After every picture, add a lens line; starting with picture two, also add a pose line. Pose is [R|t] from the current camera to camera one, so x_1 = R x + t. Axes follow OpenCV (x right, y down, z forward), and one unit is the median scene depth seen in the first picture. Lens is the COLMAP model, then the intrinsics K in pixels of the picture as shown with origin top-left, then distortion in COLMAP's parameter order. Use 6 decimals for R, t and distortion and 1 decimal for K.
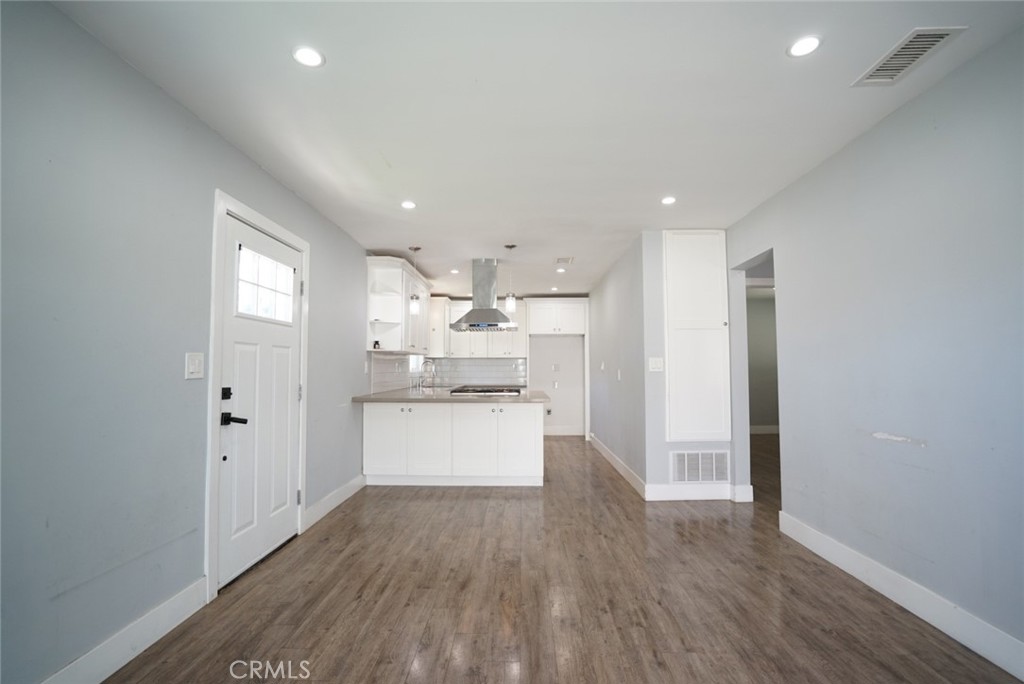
lens RADIAL K [[471.5, 0, 509.1], [0, 471.5, 342.6], [0, 0, 1]] dist [-0.056137, 0.018774]
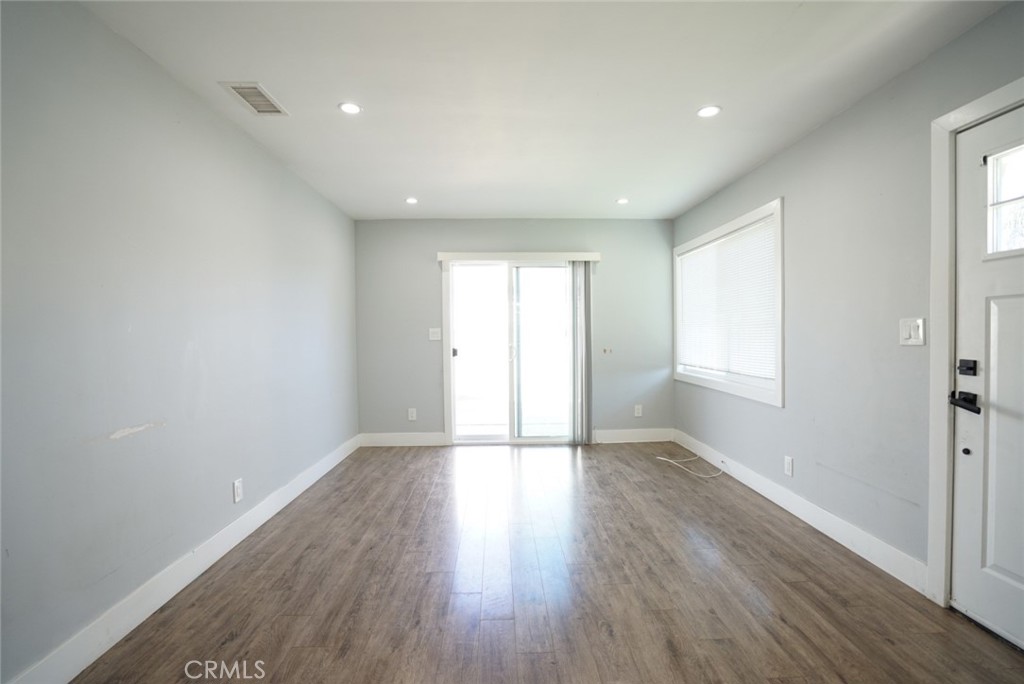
lens RADIAL K [[471.5, 0, 514.7], [0, 471.5, 339.9], [0, 0, 1]] dist [-0.056137, 0.018774]
pose [[-0.997834, 0.015649, -0.063896, 0.195711], [0.018405, 0.998916, -0.042761, 0.091592], [0.063158, -0.043844, -0.997040, 1.871117]]
